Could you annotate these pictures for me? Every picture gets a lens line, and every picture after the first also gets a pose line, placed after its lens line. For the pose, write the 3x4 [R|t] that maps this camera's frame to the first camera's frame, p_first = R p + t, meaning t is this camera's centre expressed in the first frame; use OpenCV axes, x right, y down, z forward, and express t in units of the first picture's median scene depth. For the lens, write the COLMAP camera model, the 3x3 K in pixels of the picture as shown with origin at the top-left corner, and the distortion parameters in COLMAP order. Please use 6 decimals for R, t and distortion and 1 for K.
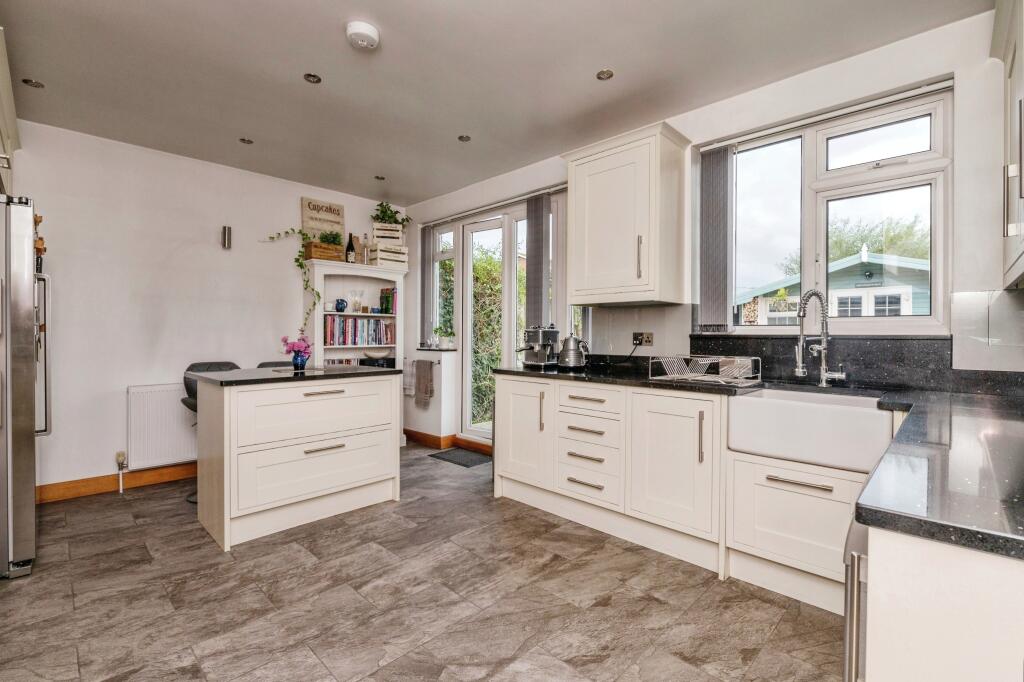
lens RADIAL K [[464.3, 0, 504.6], [0, 464.3, 335.3], [0, 0, 1]] dist [-0.004645, -0.000332]
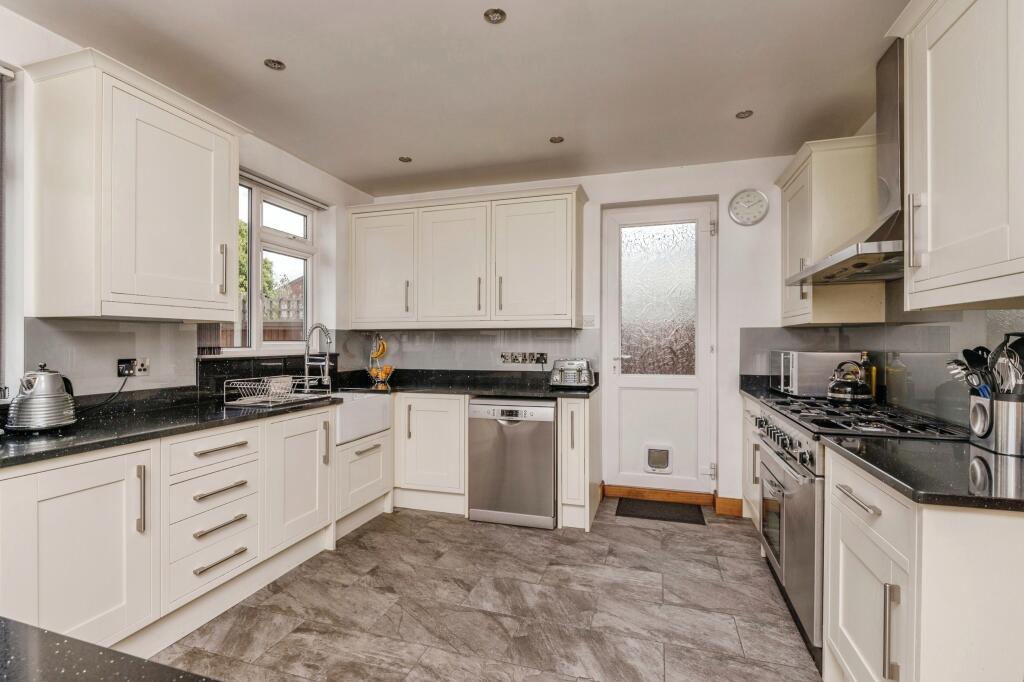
lens RADIAL K [[464.3, 0, 508.3], [0, 464.3, 341.3], [0, 0, 1]] dist [-0.004645, -0.000332]
pose [[-0.457506, -0.006109, 0.889186, -0.834893], [0.002894, 0.999961, 0.008359, -0.051524], [-0.889202, 0.006398, -0.457470, 1.088809]]
